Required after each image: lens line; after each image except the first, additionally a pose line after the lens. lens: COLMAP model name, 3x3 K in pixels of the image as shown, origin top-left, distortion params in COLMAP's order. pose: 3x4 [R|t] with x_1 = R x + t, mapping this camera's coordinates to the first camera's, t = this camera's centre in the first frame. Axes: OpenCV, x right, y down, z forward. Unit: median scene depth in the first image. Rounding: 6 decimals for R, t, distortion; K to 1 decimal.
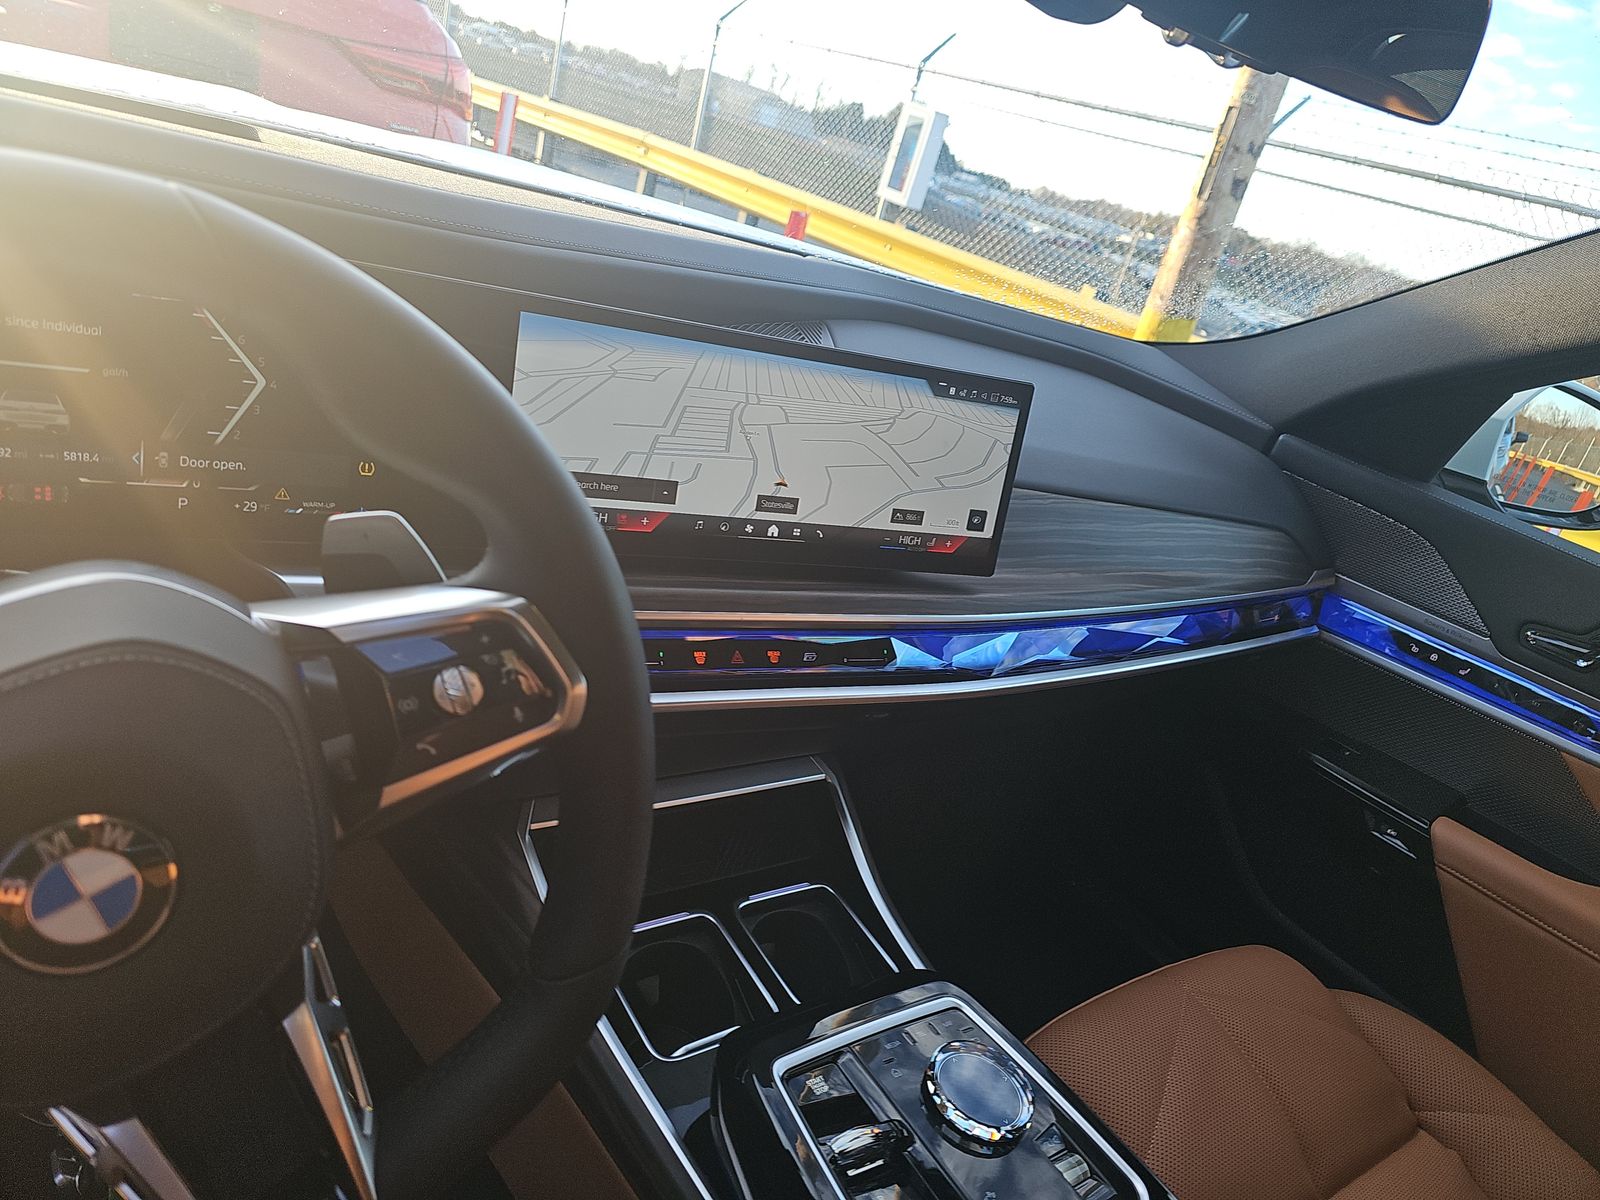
lens RADIAL K [[1081.1, 0, 752.4], [0, 1081.1, 596.9], [0, 0, 1]] dist [0.054512, -0.045264]
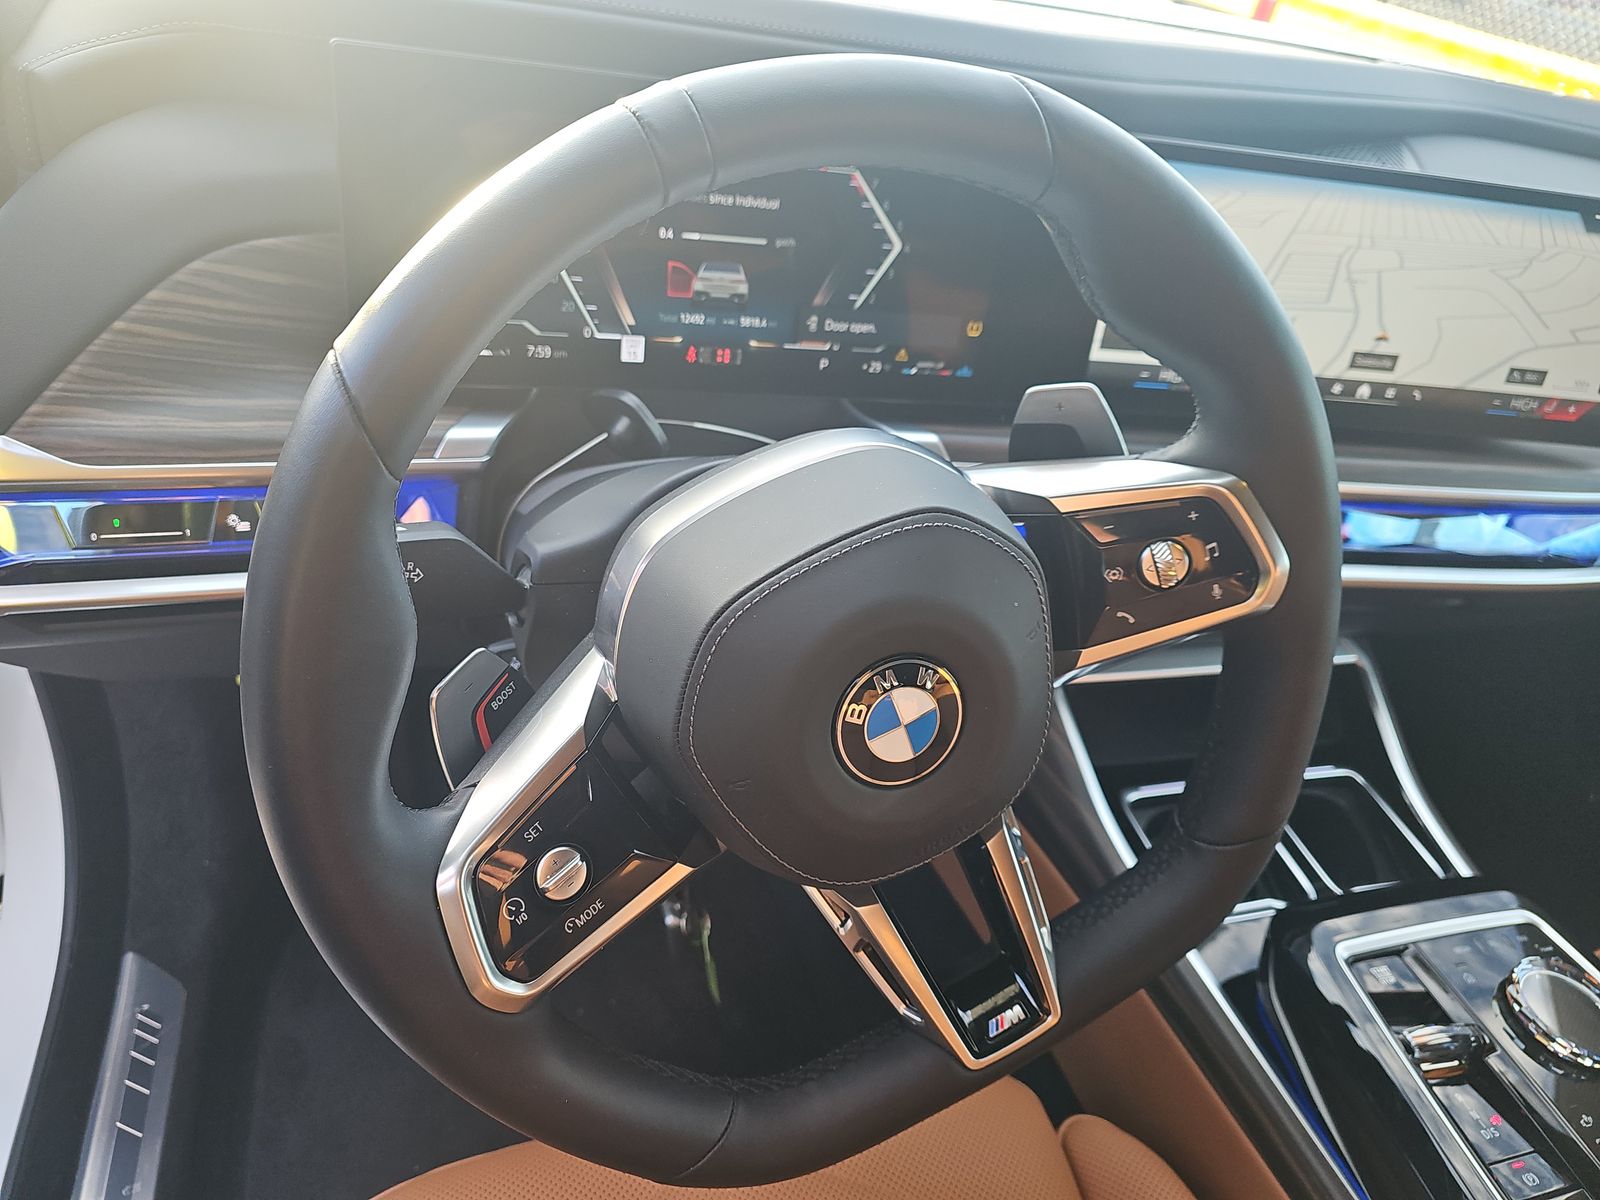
lens RADIAL K [[1081.1, 0, 761.0], [0, 1081.1, 594.0], [0, 0, 1]] dist [0.054512, -0.045264]
pose [[0.944017, 0.083838, -0.319065, -0.192246], [-0.036499, 0.987774, 0.151558, -0.018232], [0.327871, -0.131428, 0.935536, -0.059142]]
